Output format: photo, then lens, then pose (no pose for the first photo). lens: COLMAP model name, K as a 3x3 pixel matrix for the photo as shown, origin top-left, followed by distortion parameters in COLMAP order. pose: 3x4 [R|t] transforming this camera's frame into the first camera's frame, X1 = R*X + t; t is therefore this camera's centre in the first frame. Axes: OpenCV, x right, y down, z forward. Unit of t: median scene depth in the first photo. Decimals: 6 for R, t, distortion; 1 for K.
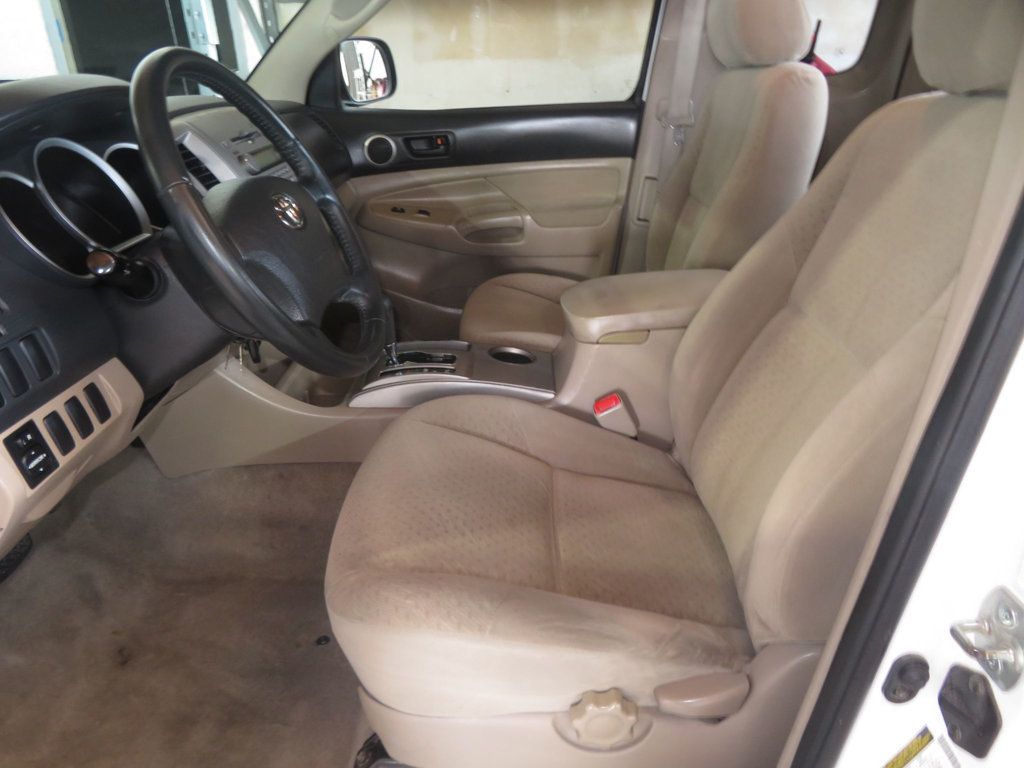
lens RADIAL K [[735.4, 0, 517.2], [0, 735.4, 381.9], [0, 0, 1]] dist [-0.041169, 0.025463]
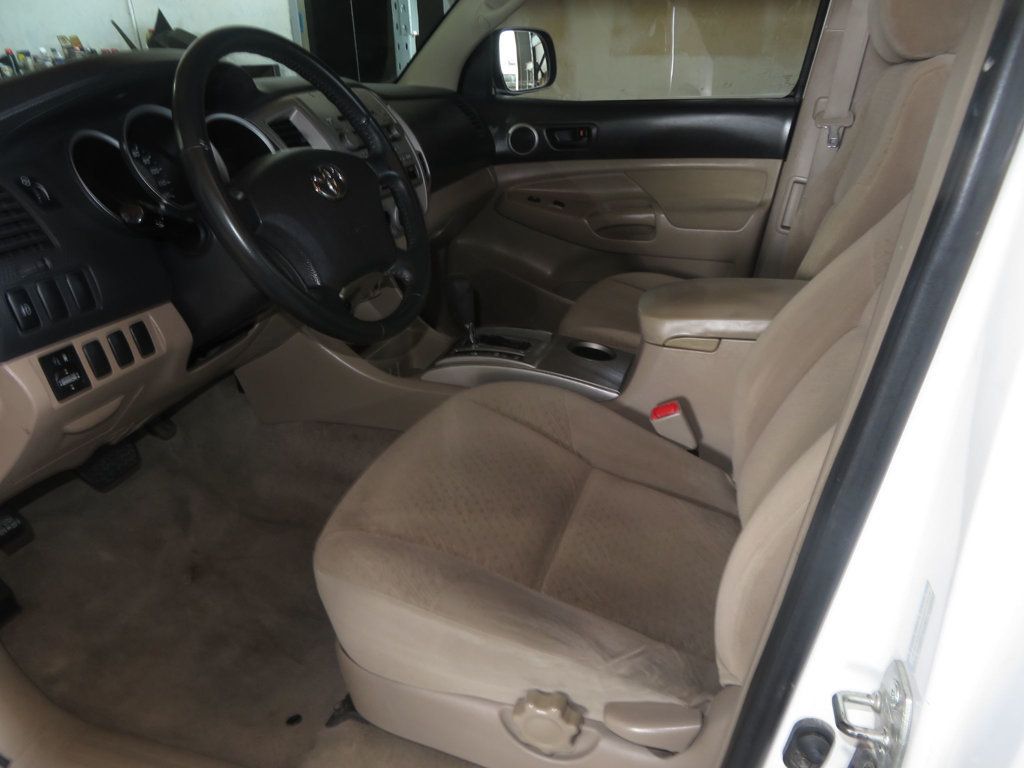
lens RADIAL K [[735.4, 0, 513.6], [0, 735.4, 386.7], [0, 0, 1]] dist [-0.041169, 0.025463]
pose [[0.957880, 0.128412, -0.256858, 0.173578], [-0.126383, 0.991680, 0.024463, 0.000849], [0.257862, 0.009030, 0.966140, 0.030592]]
